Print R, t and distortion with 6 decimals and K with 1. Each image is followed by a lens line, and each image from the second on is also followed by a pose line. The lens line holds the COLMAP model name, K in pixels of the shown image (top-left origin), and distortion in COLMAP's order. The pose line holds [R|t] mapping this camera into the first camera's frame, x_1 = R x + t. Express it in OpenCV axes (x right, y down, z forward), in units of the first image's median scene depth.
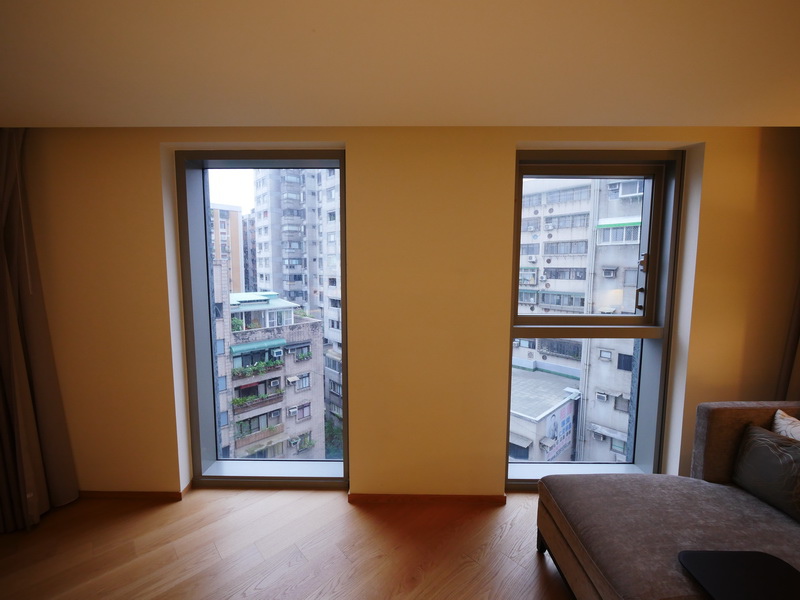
lens RADIAL K [[336.7, 0, 400.0], [0, 336.7, 300.0], [0, 0, 1]] dist [-0.000045, 0.000000]
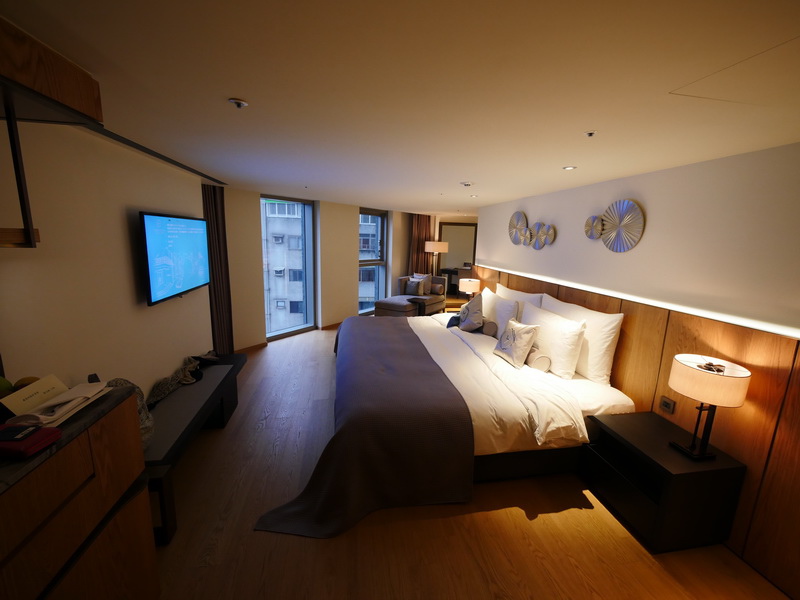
lens RADIAL K [[336.7, 0, 400.0], [0, 336.7, 300.0], [0, 0, 1]] dist [-0.000045, 0.000000]
pose [[0.560340, -0.143690, 0.815703, -0.194847], [0.057915, 0.989224, 0.134472, 0.001672], [-0.826235, -0.028108, 0.562624, -0.104543]]
